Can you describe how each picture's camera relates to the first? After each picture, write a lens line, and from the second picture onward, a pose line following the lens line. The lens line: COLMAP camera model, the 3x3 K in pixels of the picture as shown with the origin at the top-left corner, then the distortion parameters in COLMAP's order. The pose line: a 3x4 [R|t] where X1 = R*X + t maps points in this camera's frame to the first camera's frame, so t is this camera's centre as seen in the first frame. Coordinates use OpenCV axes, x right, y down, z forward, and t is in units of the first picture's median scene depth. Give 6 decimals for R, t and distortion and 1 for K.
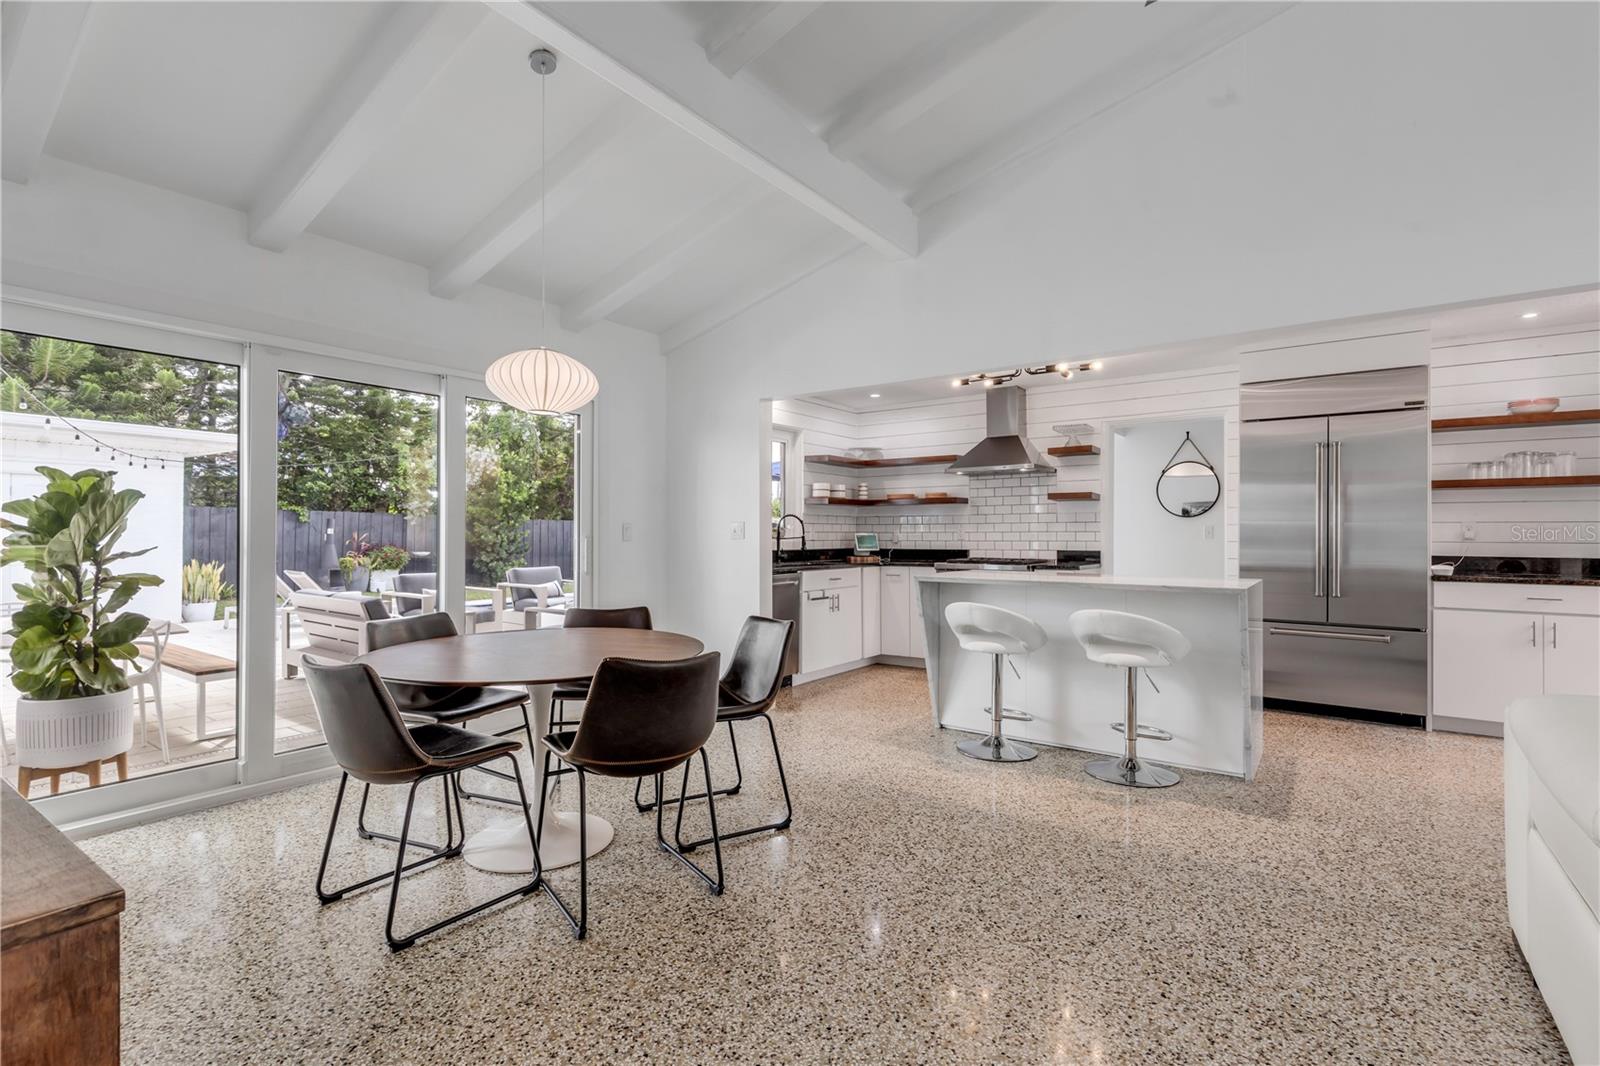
lens RADIAL K [[743.8, 0, 796.2], [0, 743.8, 529.3], [0, 0, 1]] dist [0.007577, -0.000739]
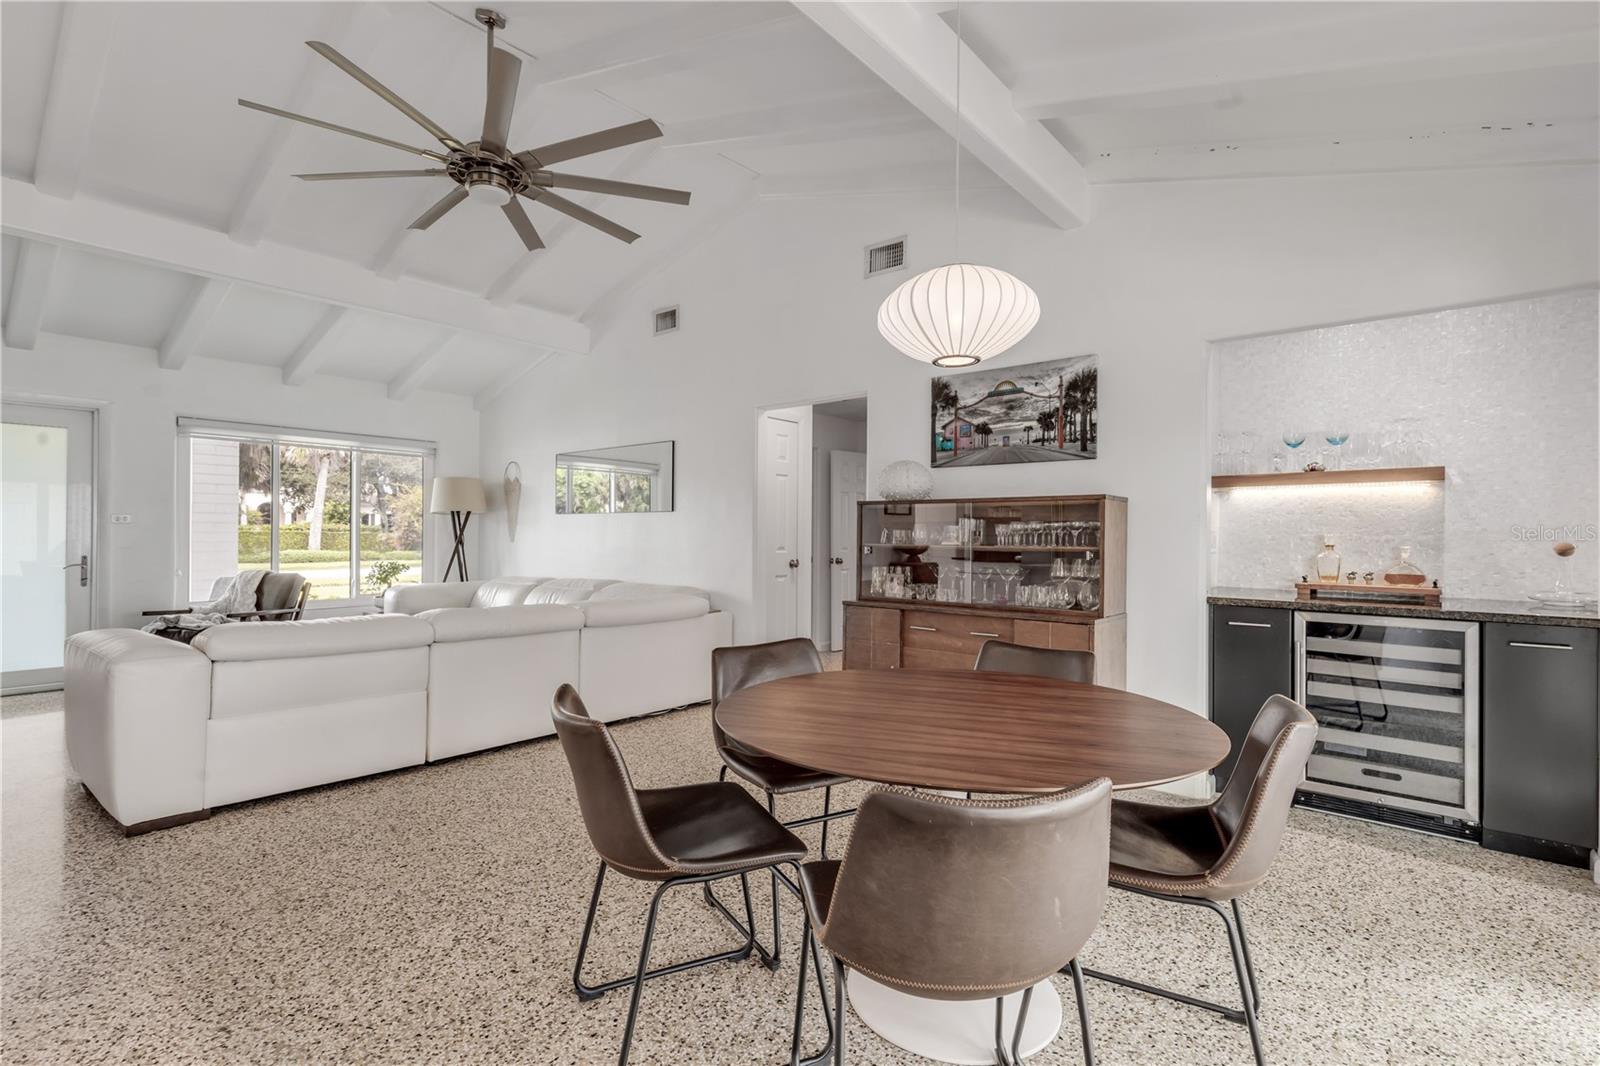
lens RADIAL K [[743.8, 0, 799.4], [0, 743.8, 535.9], [0, 0, 1]] dist [0.007577, -0.000739]
pose [[-0.997045, -0.008252, 0.076371, -0.154961], [-0.008725, 0.999945, -0.005865, 0.004636], [-0.076318, -0.006514, -0.997062, 1.036611]]
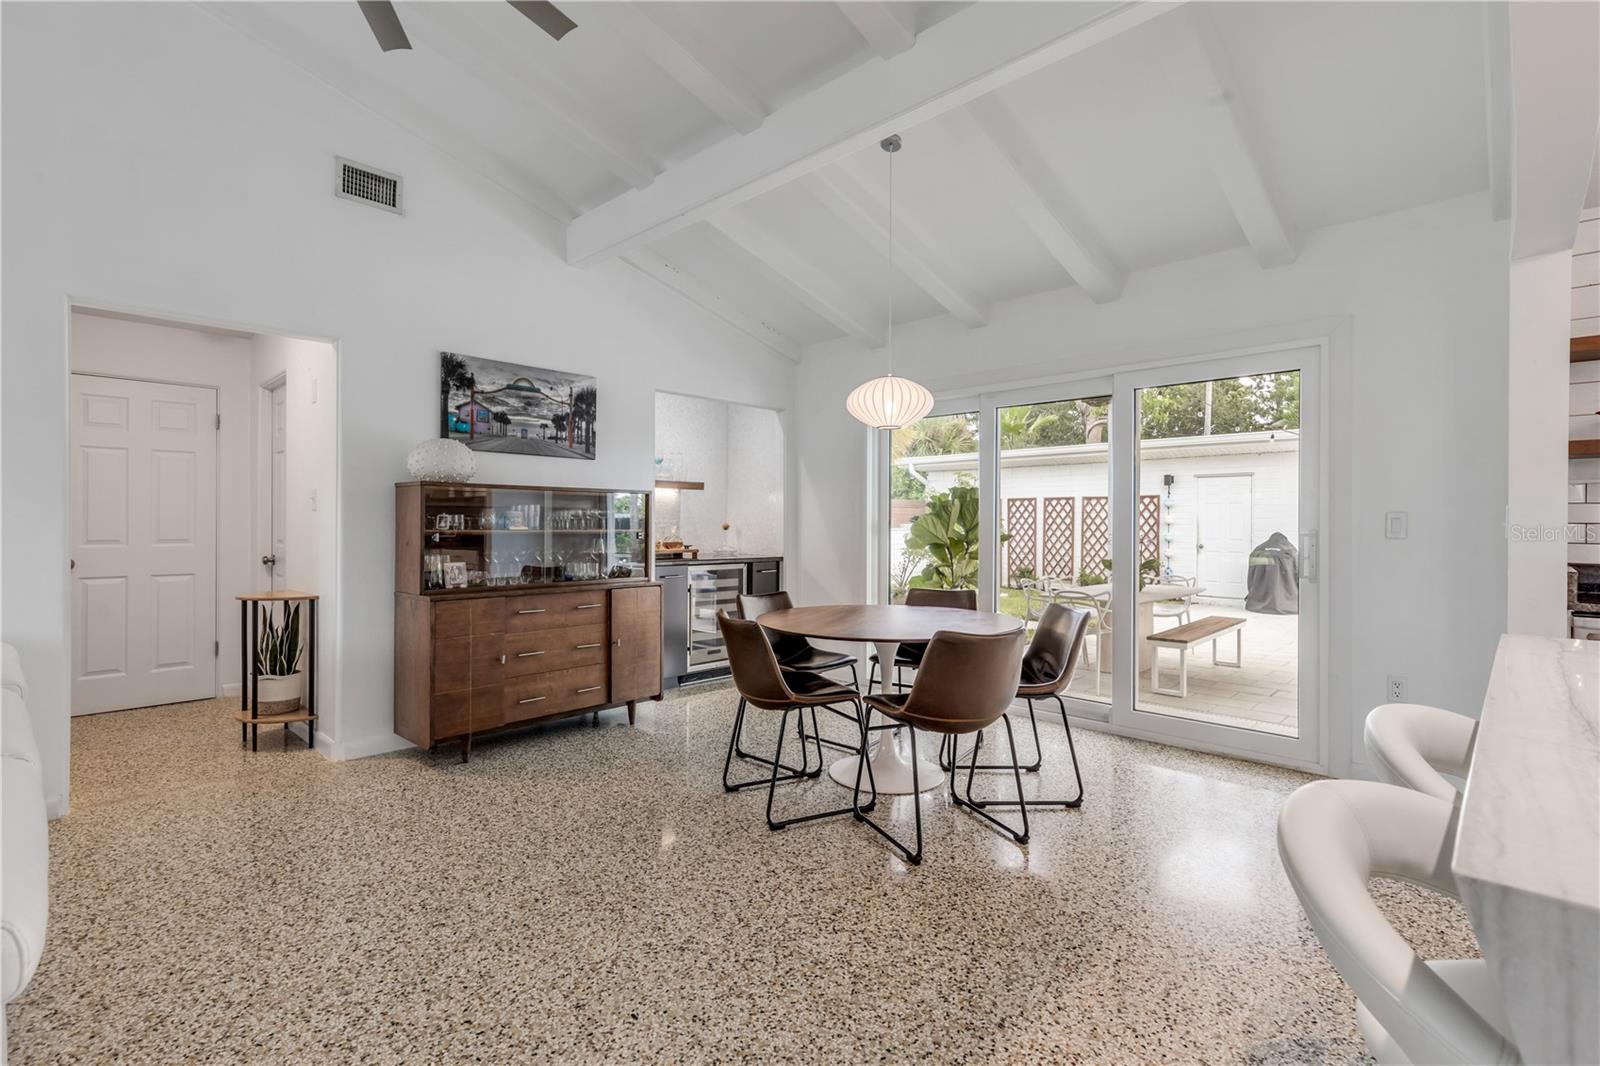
lens RADIAL K [[743.8, 0, 791.8], [0, 743.8, 524.1], [0, 0, 1]] dist [0.007577, -0.000739]
pose [[-0.143677, -0.001077, -0.989624, 0.553125], [0.001842, 0.999997, -0.001355, 0.003677], [0.989623, -0.002017, -0.143675, 0.627009]]
